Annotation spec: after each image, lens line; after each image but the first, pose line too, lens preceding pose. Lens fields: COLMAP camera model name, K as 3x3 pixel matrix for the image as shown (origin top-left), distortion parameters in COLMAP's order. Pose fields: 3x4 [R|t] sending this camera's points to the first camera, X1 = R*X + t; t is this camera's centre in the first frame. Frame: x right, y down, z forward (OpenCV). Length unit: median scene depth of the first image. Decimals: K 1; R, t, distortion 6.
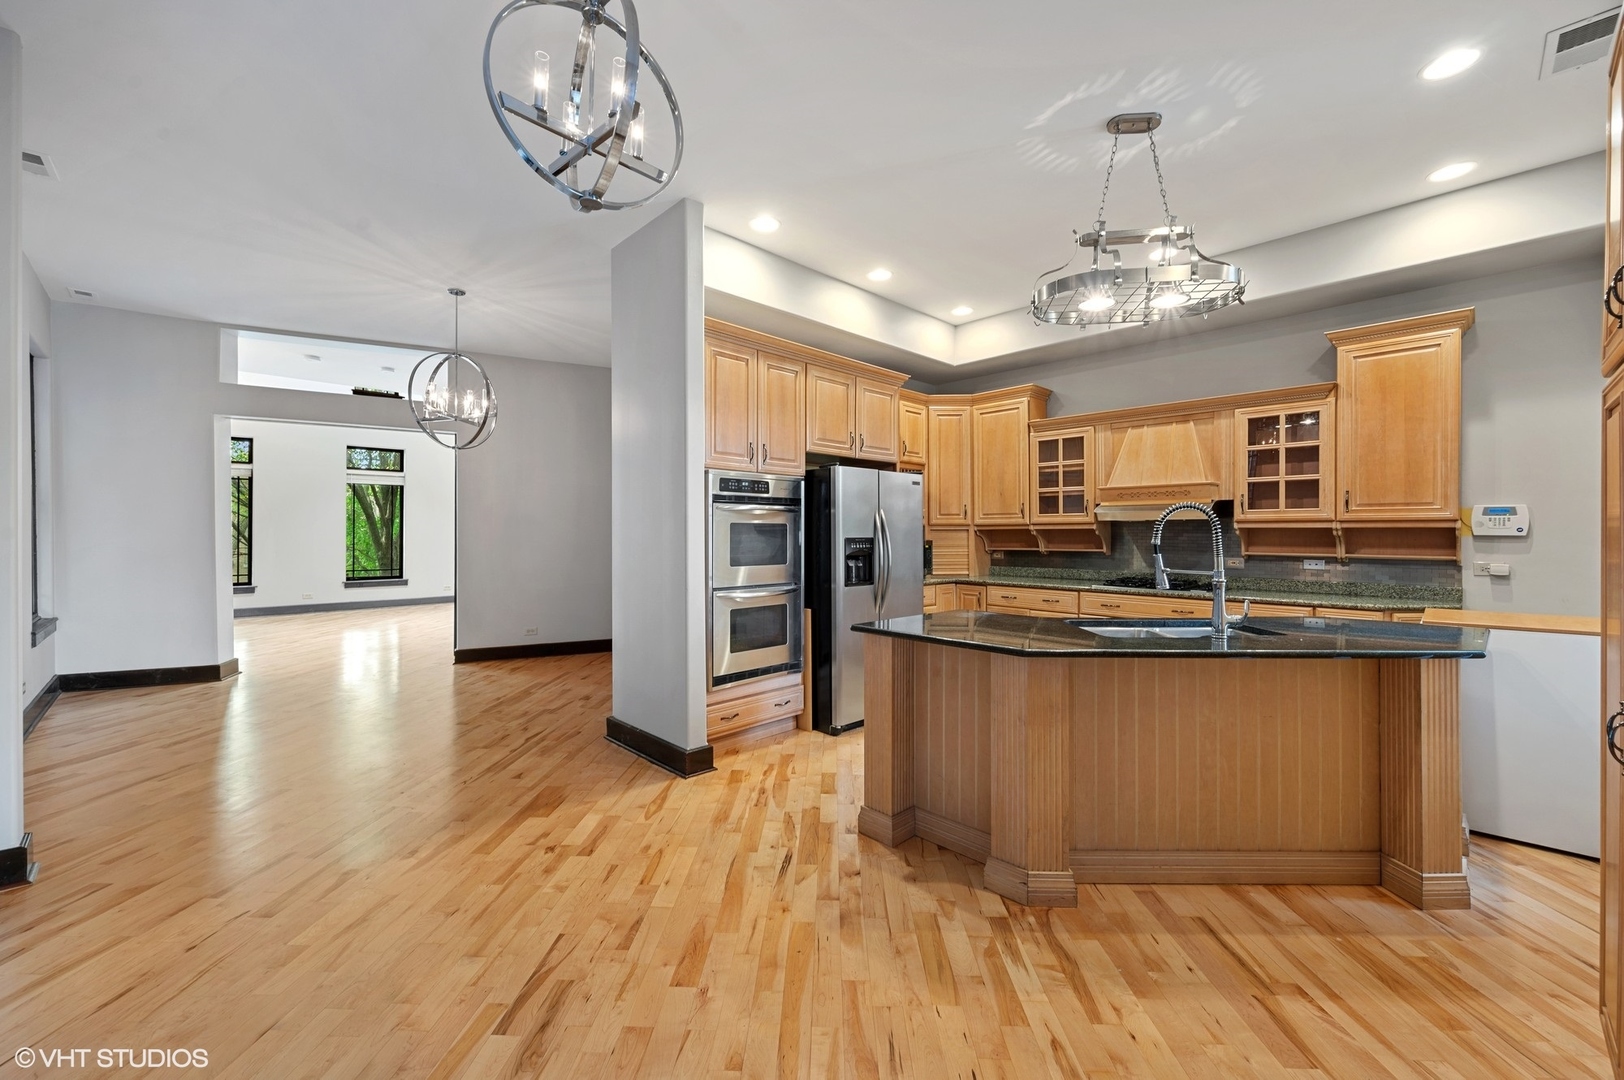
lens RADIAL K [[640.6, 0, 814.2], [0, 640.6, 536.6], [0, 0, 1]] dist [-0.000958, 0.000002]
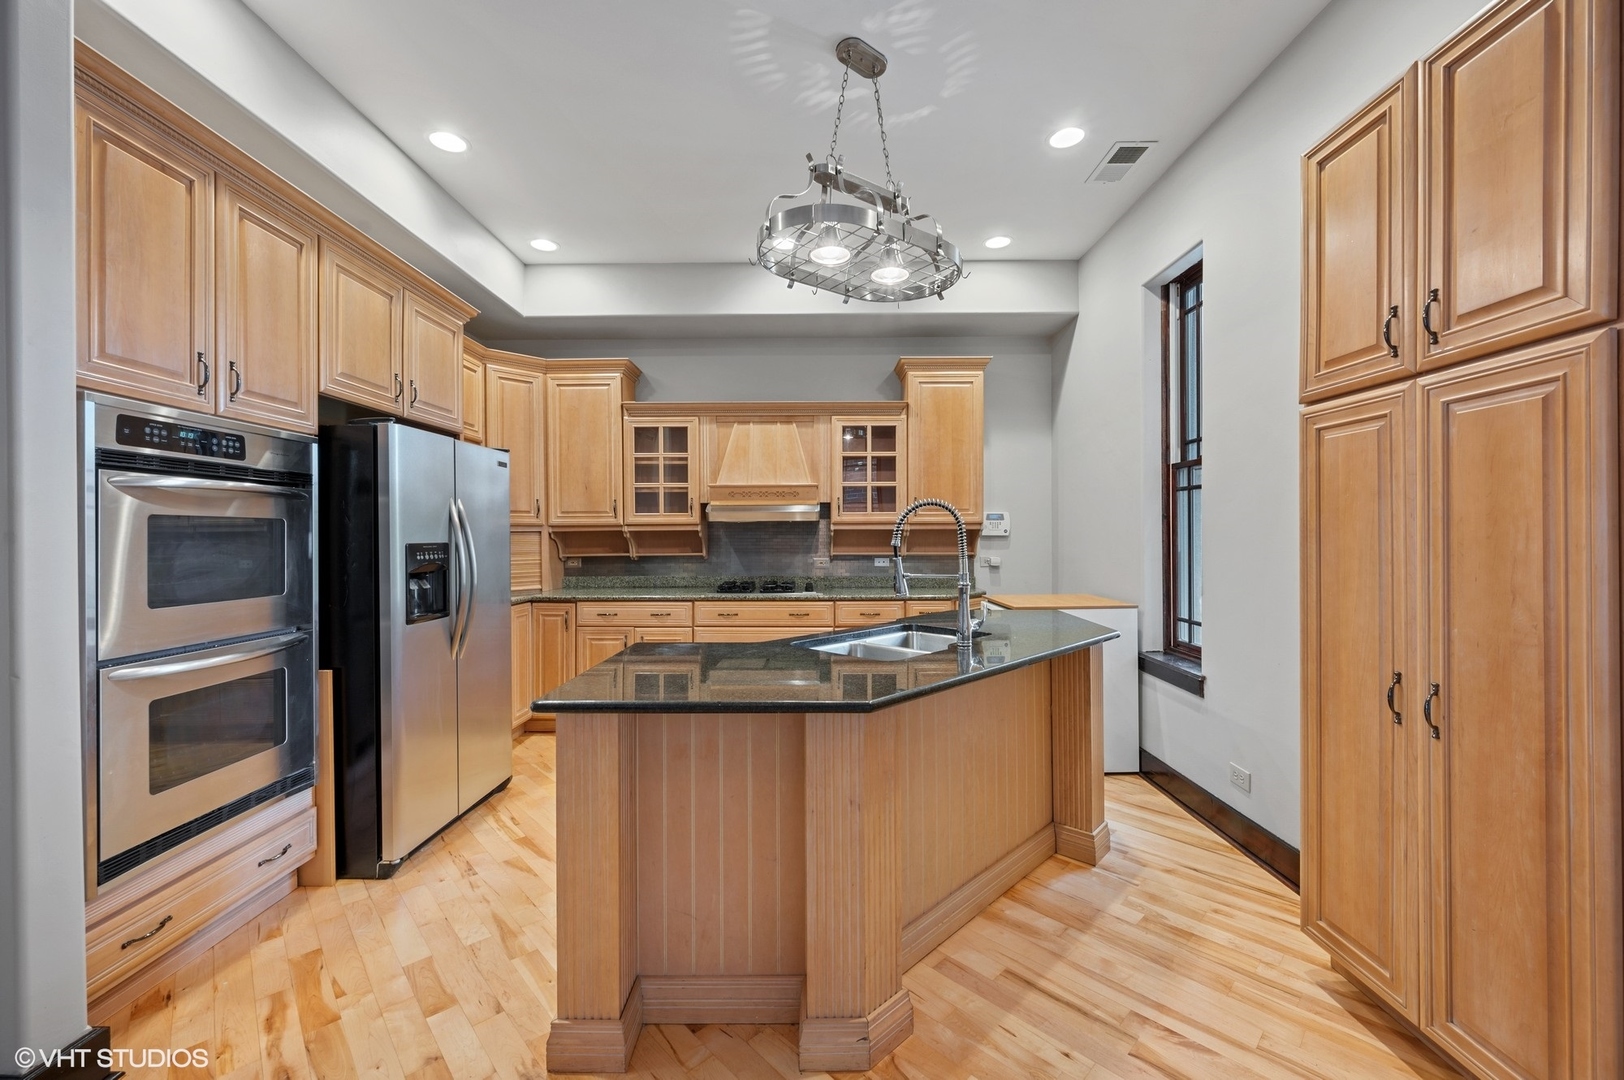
lens RADIAL K [[640.6, 0, 814.2], [0, 640.6, 536.6], [0, 0, 1]] dist [-0.000958, 0.000002]
pose [[0.704396, -0.004843, 0.709791, -0.107745], [0.008790, 0.999960, -0.001901, -0.000347], [-0.709753, 0.007579, 0.704410, 0.296899]]
